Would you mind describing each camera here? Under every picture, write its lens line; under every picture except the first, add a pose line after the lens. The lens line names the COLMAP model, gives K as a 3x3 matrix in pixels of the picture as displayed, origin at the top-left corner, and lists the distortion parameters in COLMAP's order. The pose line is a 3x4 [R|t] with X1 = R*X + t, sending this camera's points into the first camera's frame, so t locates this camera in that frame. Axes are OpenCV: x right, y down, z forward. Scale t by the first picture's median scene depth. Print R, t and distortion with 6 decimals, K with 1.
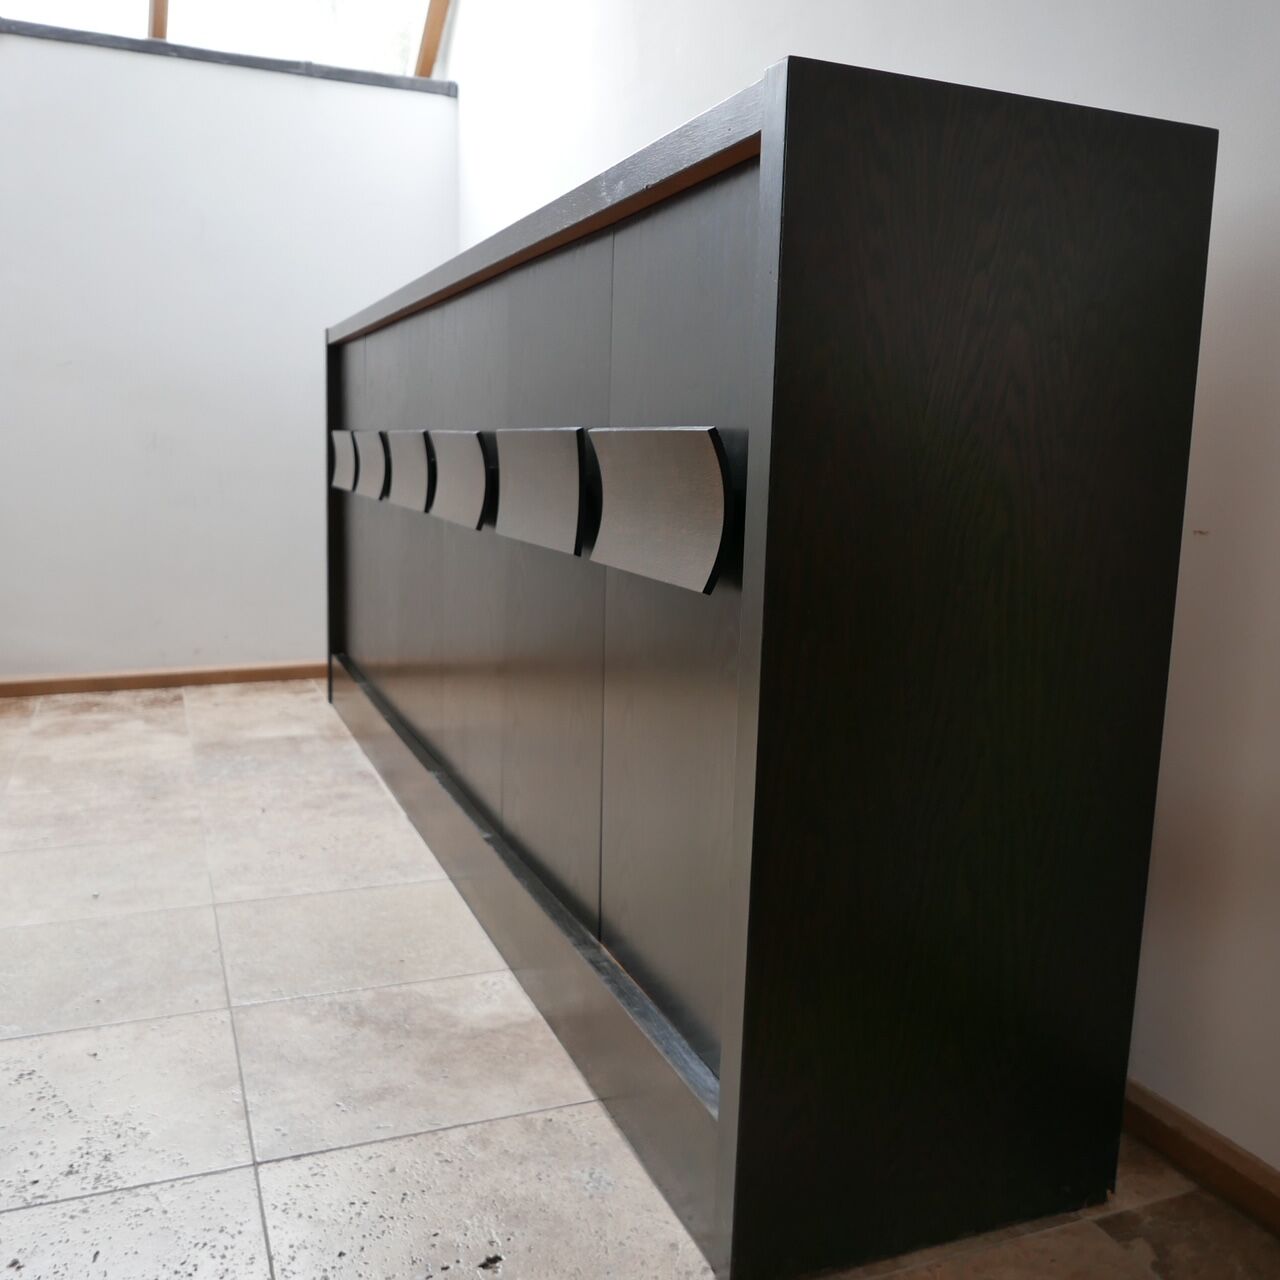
lens RADIAL K [[1209.8, 0, 644.0], [0, 1209.8, 649.1], [0, 0, 1]] dist [-0.011058, 0.003728]
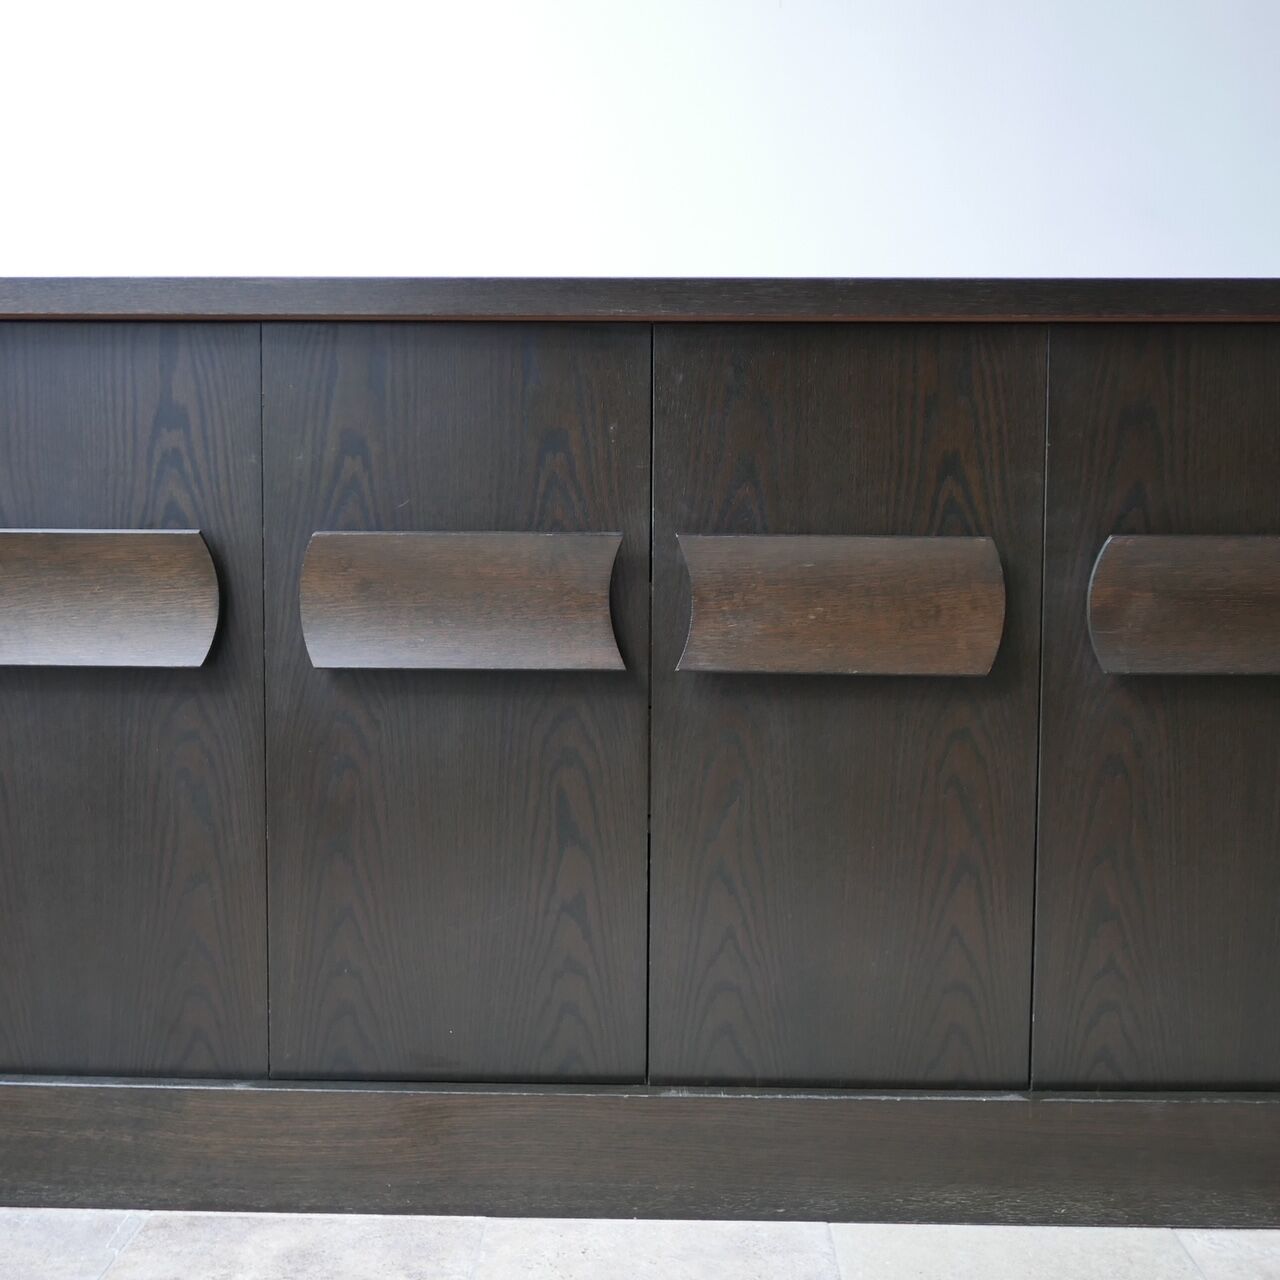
lens RADIAL K [[1508.1, 0, 640.0], [0, 1508.1, 640.0], [0, 0, 1]] dist [-0.015306, 0.033752]
pose [[0.392226, -0.087651, 0.915684, -1.152410], [0.151753, 0.987976, 0.029568, -0.197901], [-0.907265, 0.127360, 0.400811, 0.920702]]
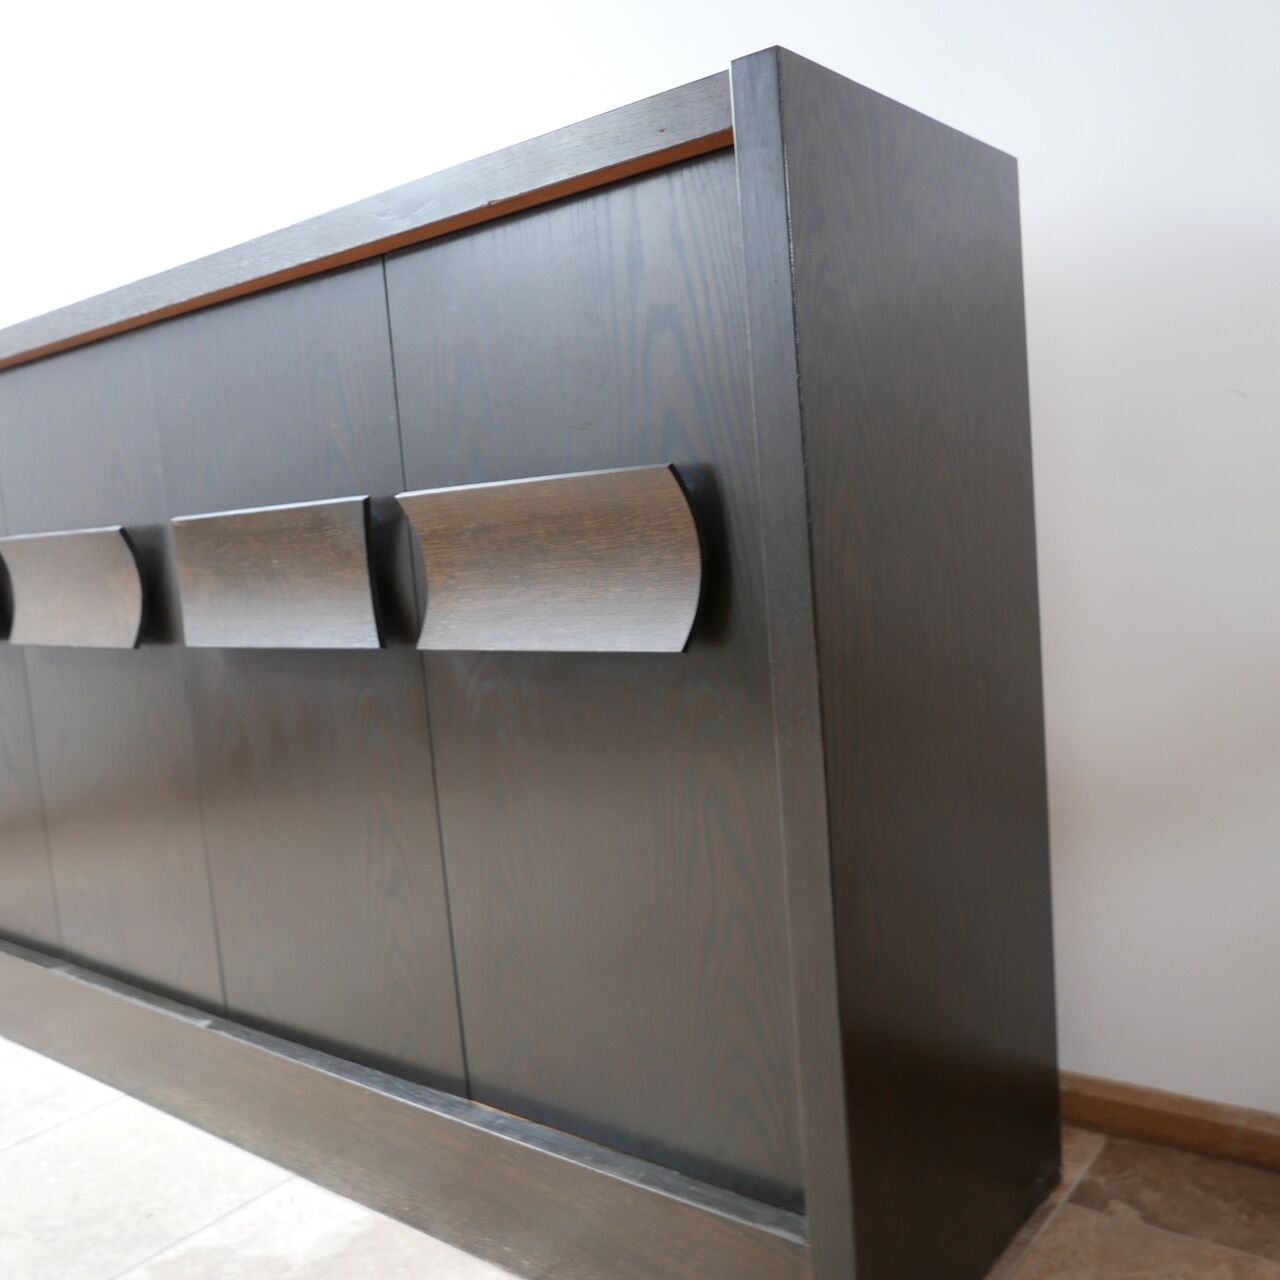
lens RADIAL K [[1203.2, 0, 640.6], [0, 1203.2, 663.6], [0, 0, 1]] dist [-0.005087, -0.009817]
pose [[0.862855, -0.154859, 0.481144, -0.258501], [0.180598, 0.983530, -0.007319, -0.024950], [-0.472086, 0.093209, 0.876611, 0.165612]]
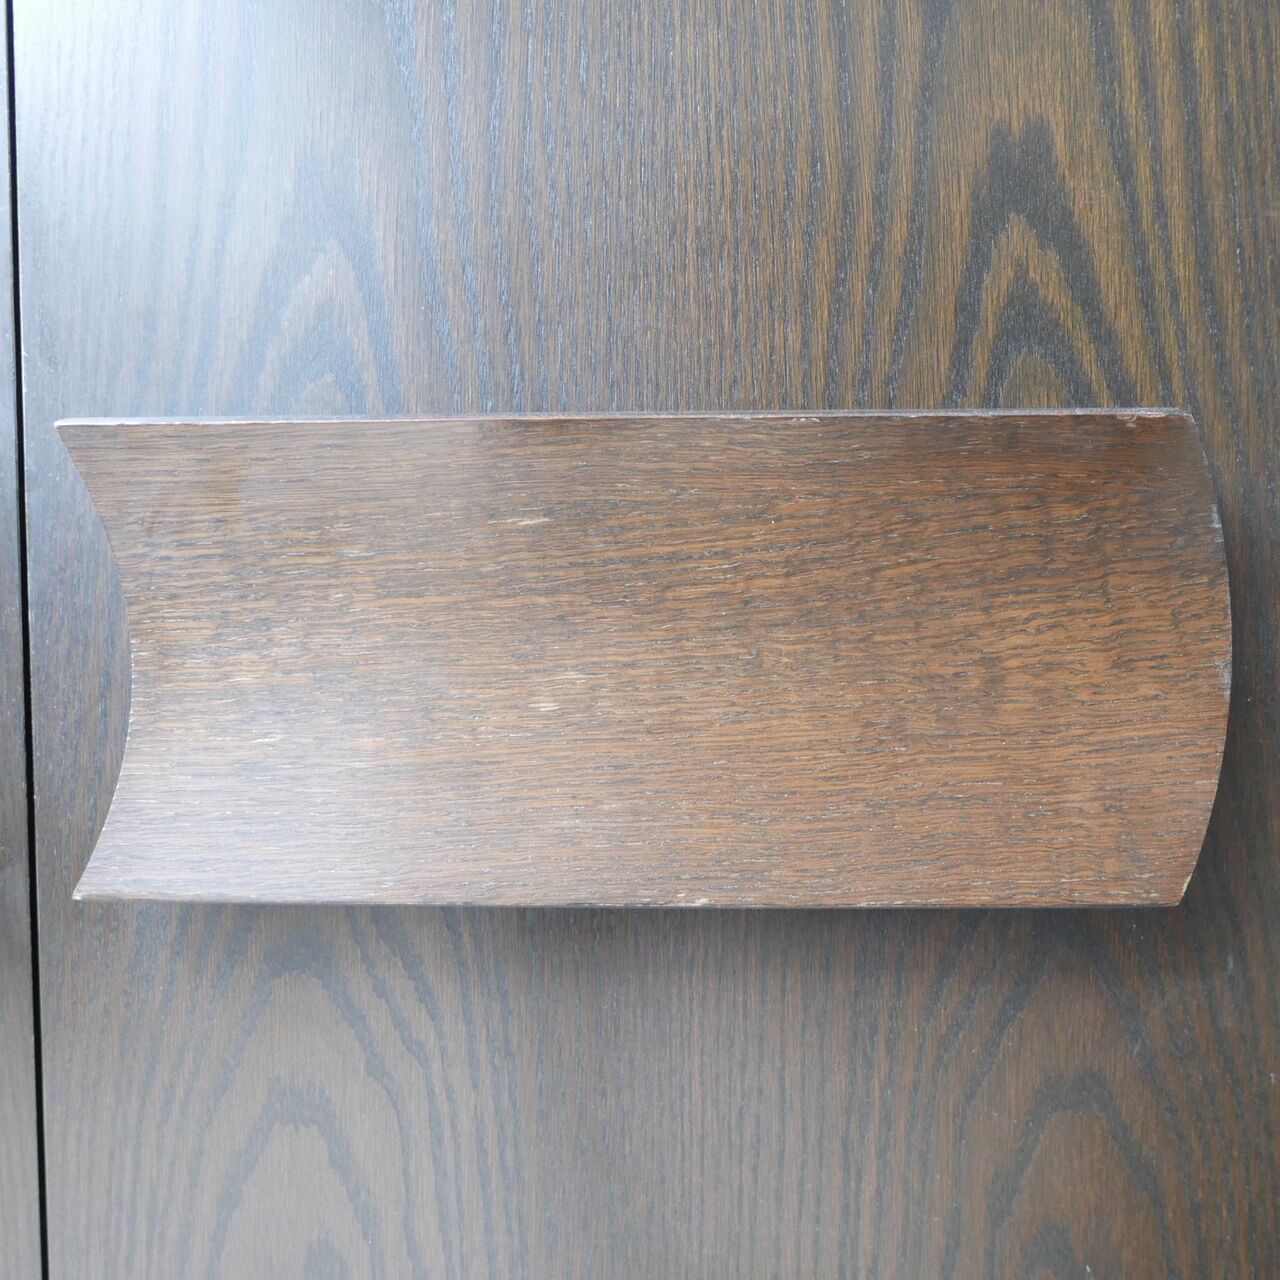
lens RADIAL K [[1209.8, 0, 644.0], [0, 1209.8, 649.1], [0, 0, 1]] dist [-0.011058, 0.003728]
pose [[0.398171, -0.062125, 0.915205, -0.400348], [0.168749, 0.985638, -0.006510, -0.172408], [-0.901656, 0.157032, 0.402936, 1.103965]]
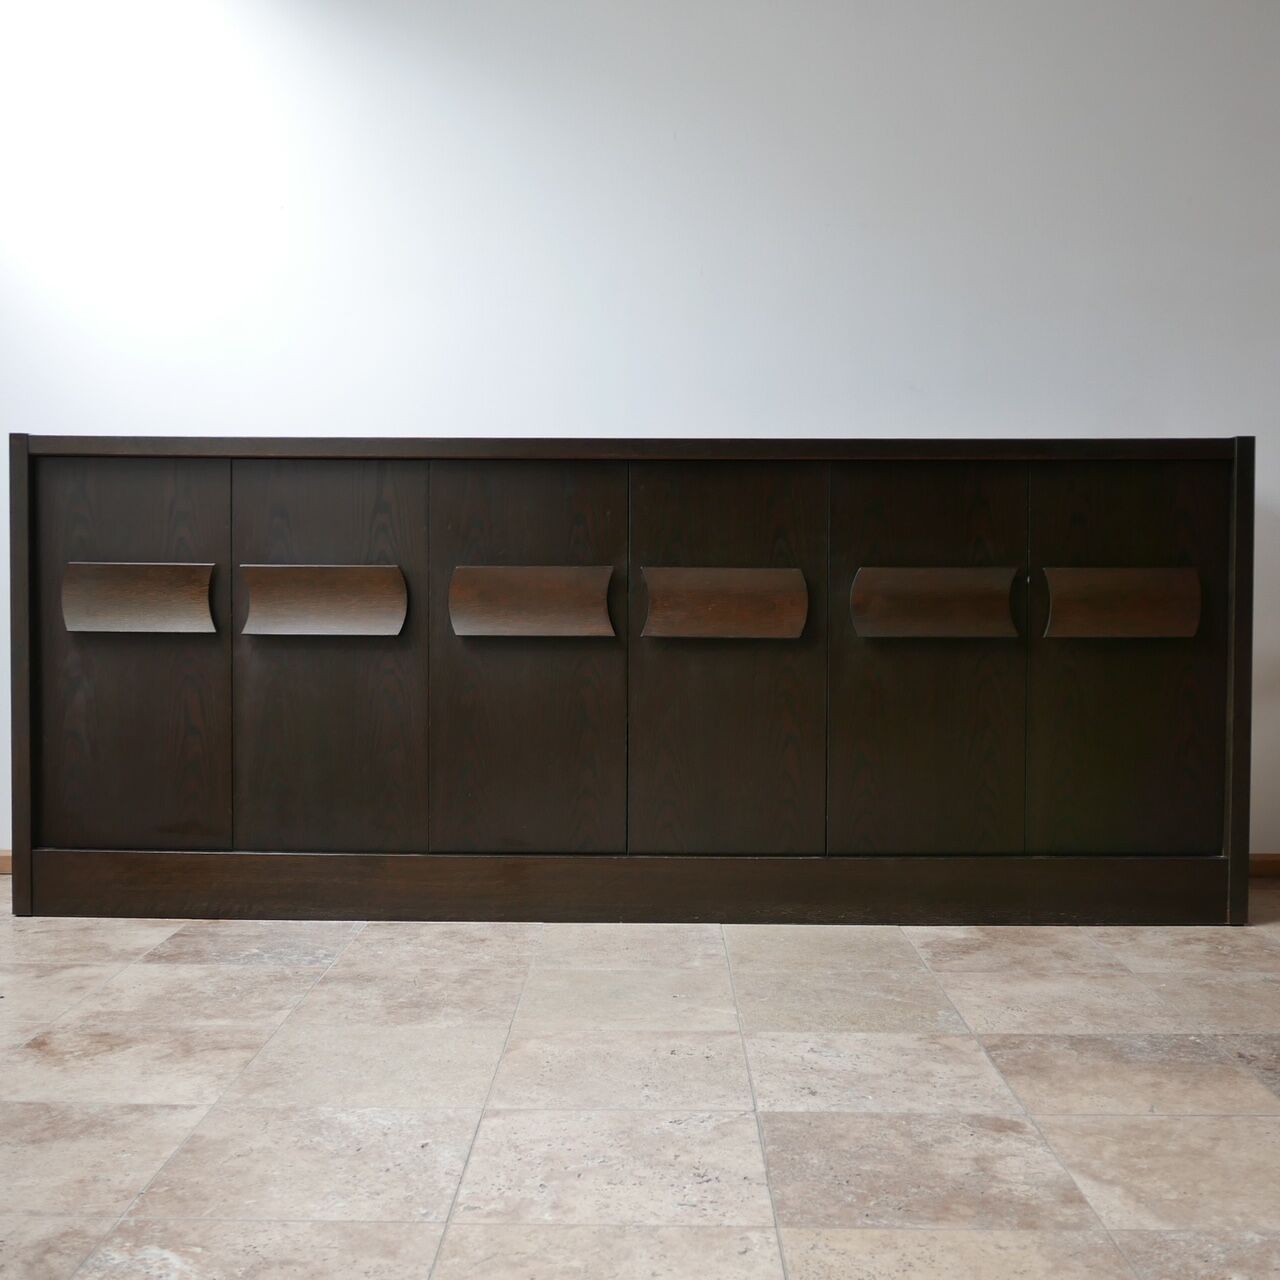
lens RADIAL K [[1508.1, 0, 640.0], [0, 1508.1, 640.0], [0, 0, 1]] dist [-0.015306, 0.033752]
pose [[0.385559, -0.059277, 0.920777, -2.028727], [0.153587, 0.988135, -0.000698, -0.139431], [-0.909811, 0.141688, 0.390089, 0.542337]]
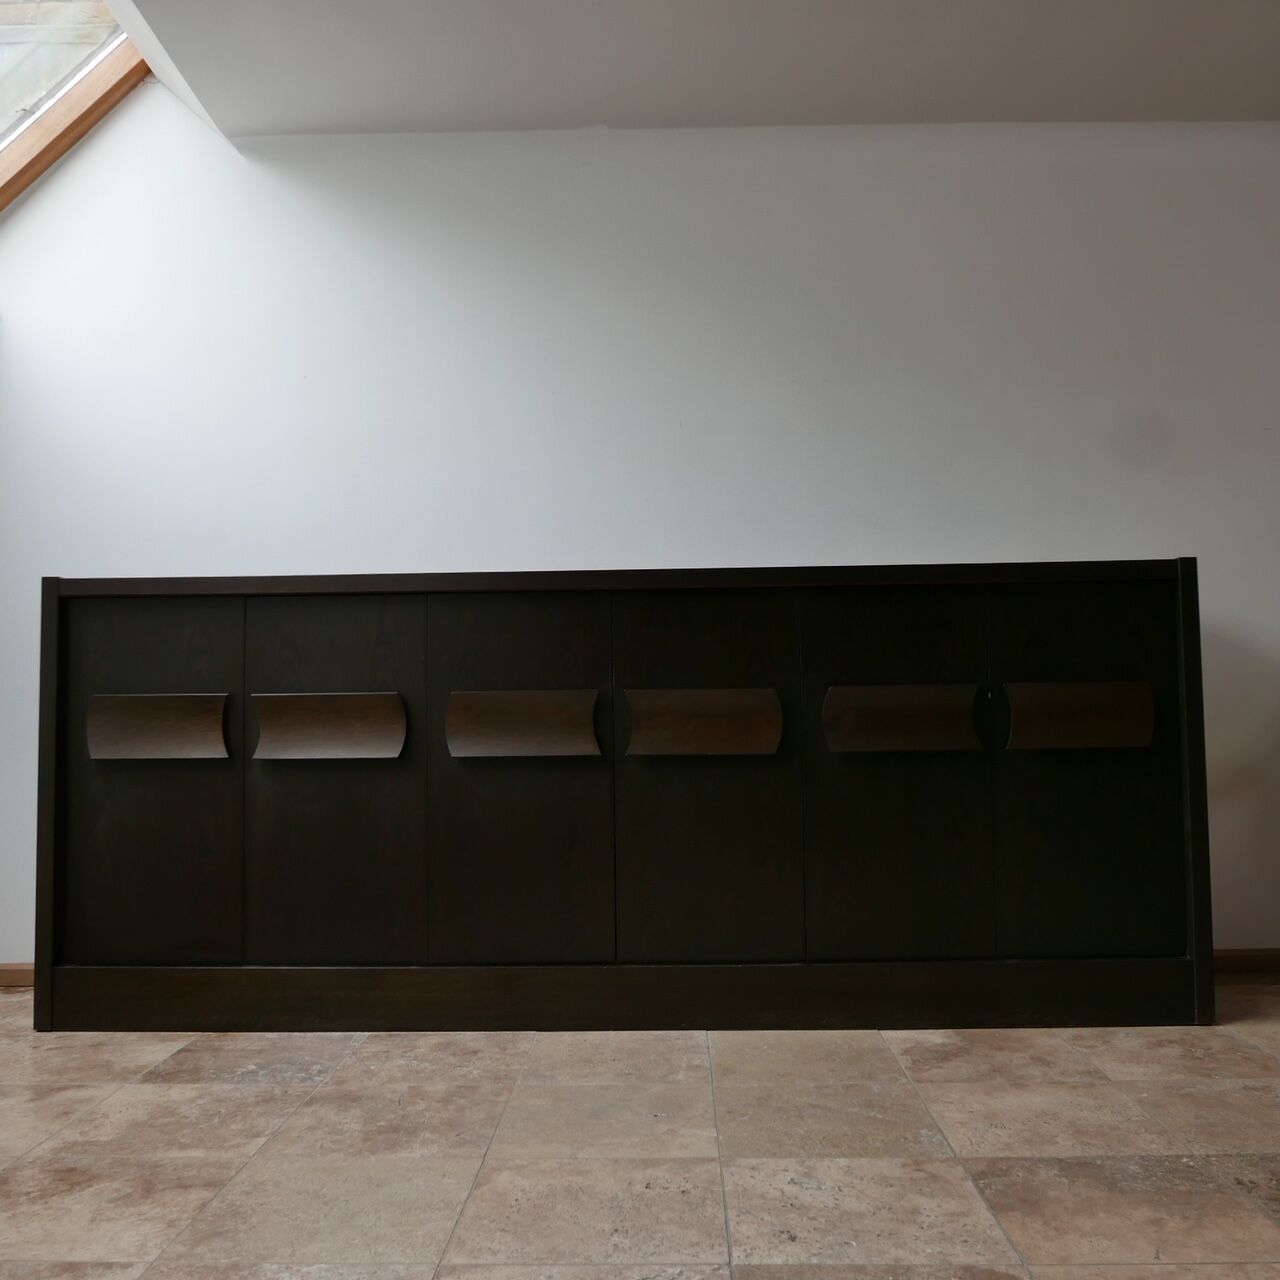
lens RADIAL K [[1209.8, 0, 644.0], [0, 1209.8, 649.1], [0, 0, 1]] dist [-0.011058, 0.003728]
pose [[0.397928, 0.017631, 0.917247, -1.749072], [0.169751, 0.981136, -0.092502, -0.129970], [-0.901575, 0.192513, 0.387429, 0.606870]]
